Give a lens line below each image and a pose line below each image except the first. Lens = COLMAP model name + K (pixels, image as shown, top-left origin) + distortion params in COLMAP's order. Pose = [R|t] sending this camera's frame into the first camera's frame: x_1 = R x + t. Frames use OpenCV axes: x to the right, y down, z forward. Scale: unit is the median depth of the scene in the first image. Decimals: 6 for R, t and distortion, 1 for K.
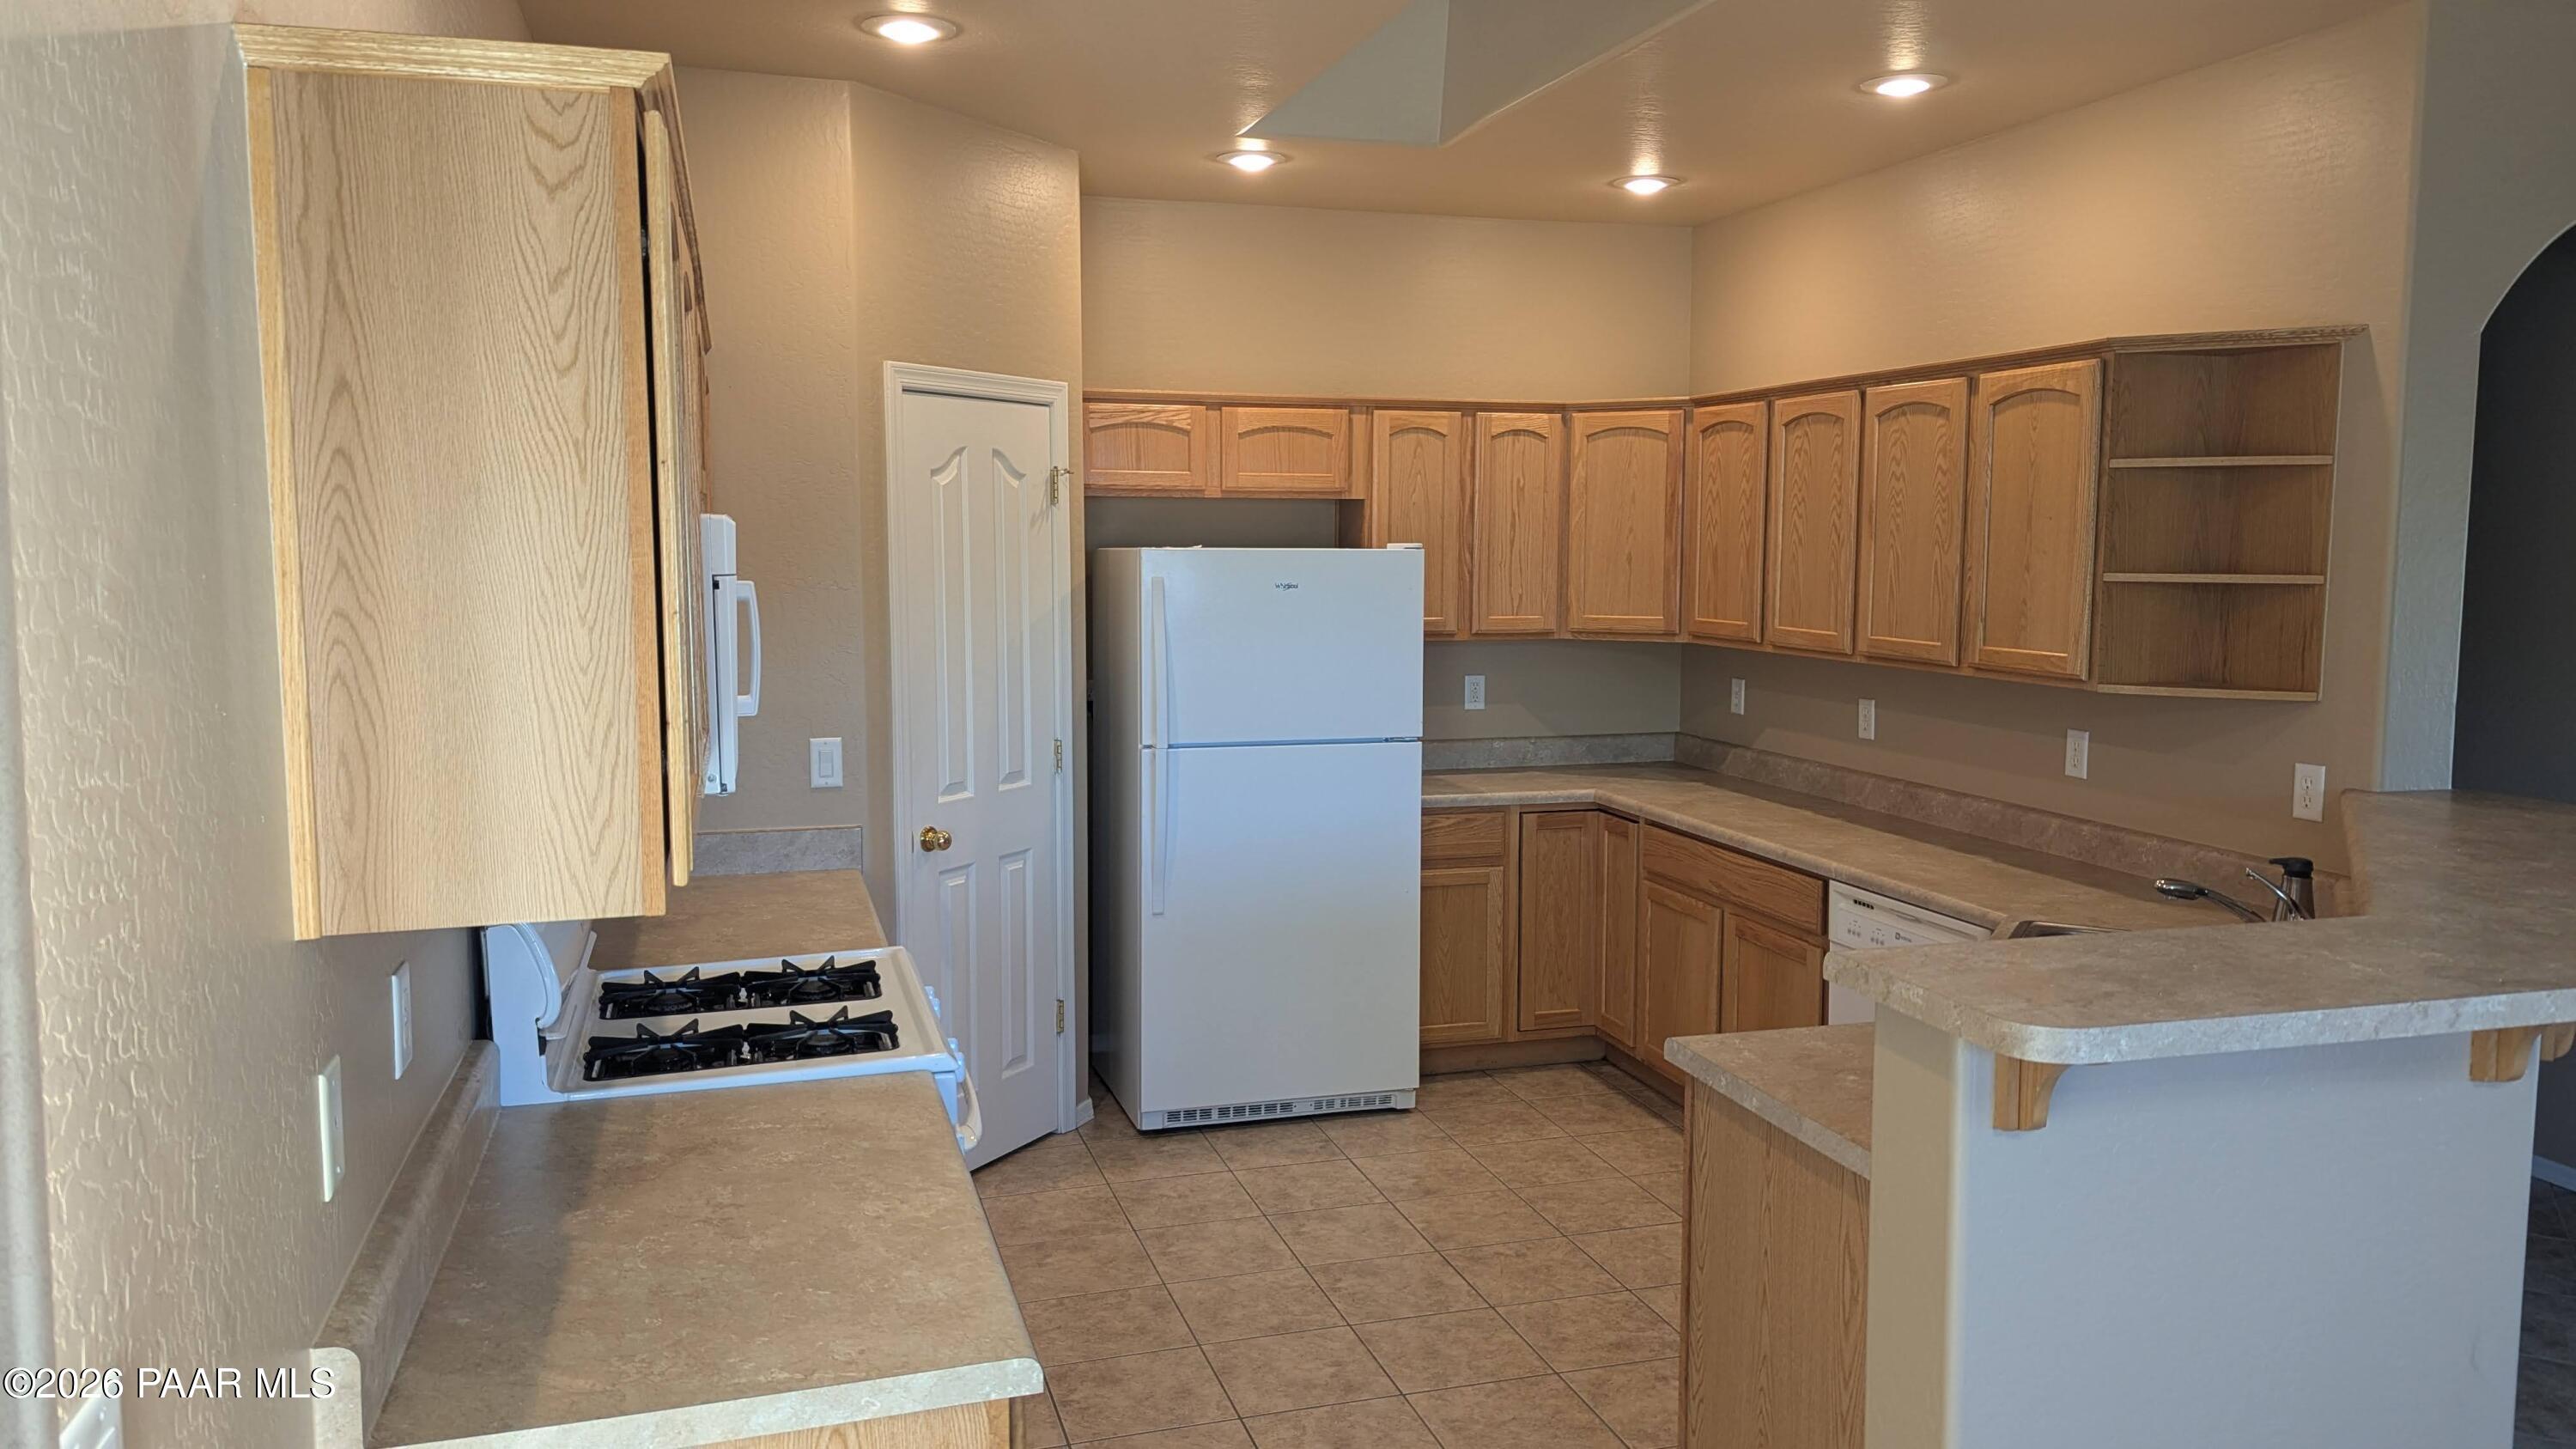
lens RADIAL K [[1813.2, 0, 1288.0], [0, 1813.2, 724.5], [0, 0, 1]] dist [0.070767, -0.066896]
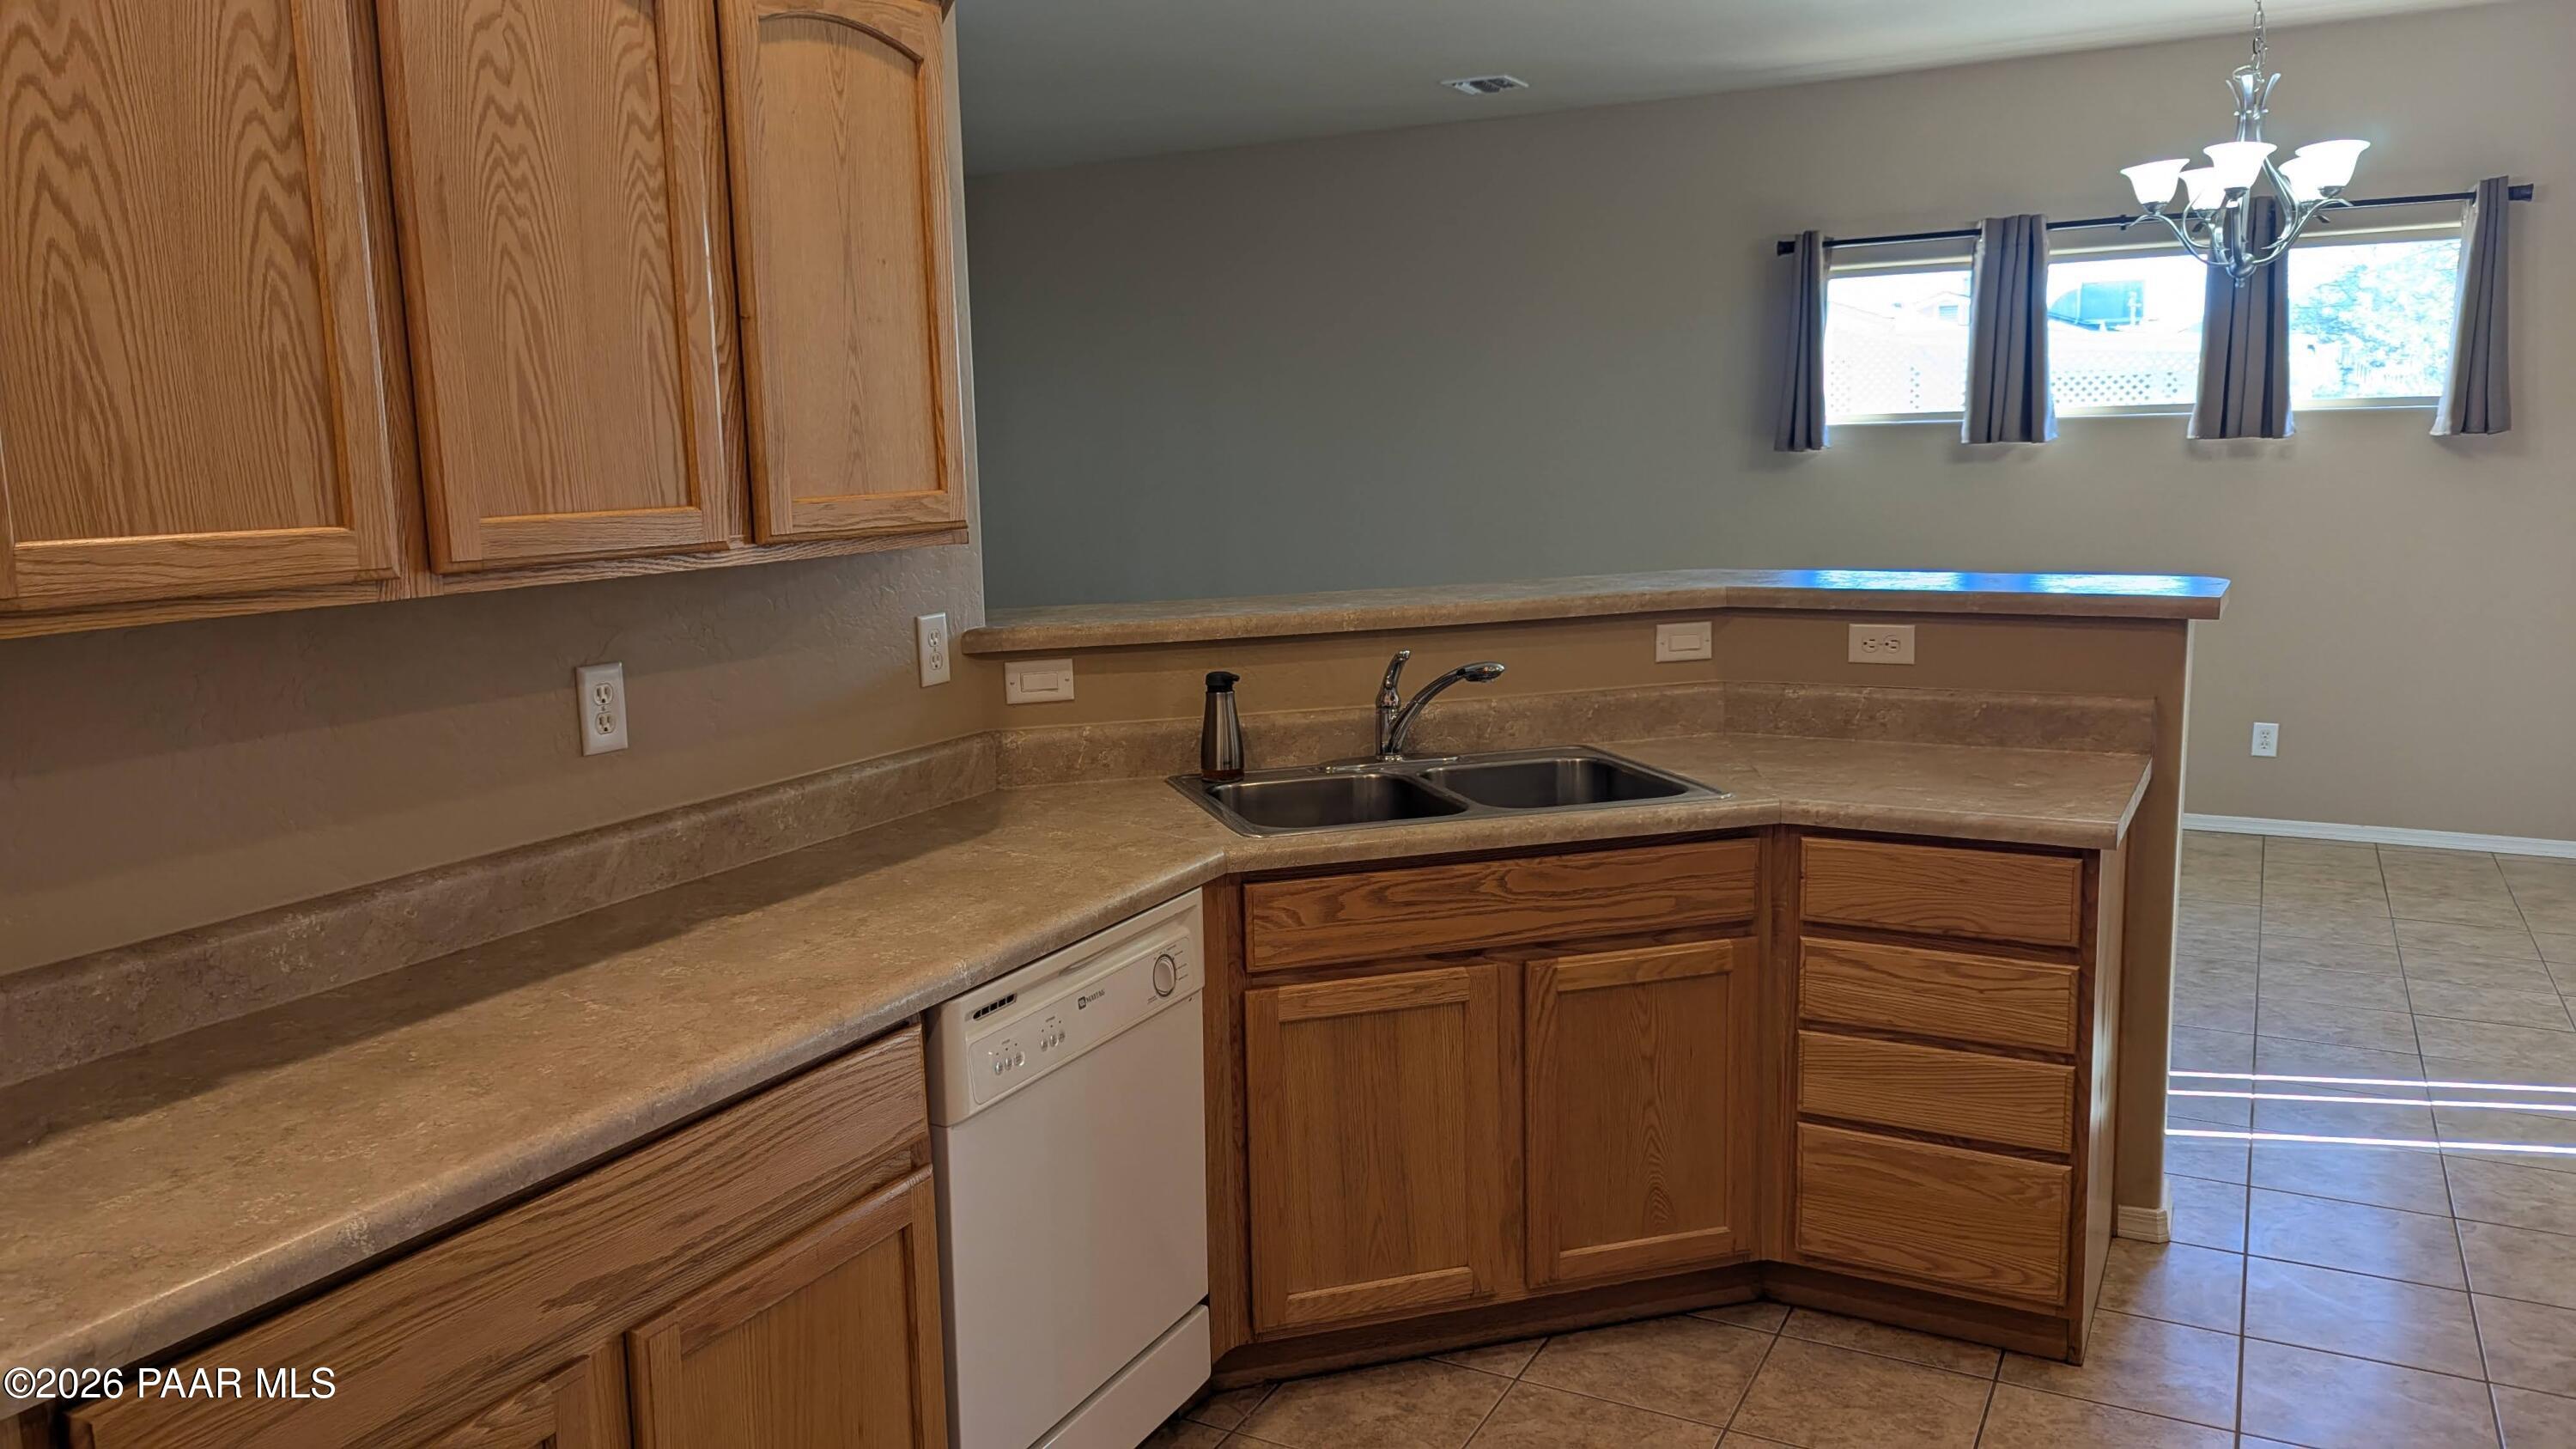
lens RADIAL K [[1840.0, 0, 1271.6], [0, 1840.0, 716.8], [0, 0, 1]] dist [0.064719, -0.067282]
pose [[-0.709681, -0.095134, 0.698070, -0.088786], [0.093649, 0.969310, 0.227305, -0.086502], [-0.698271, 0.226688, -0.678992, 1.226877]]
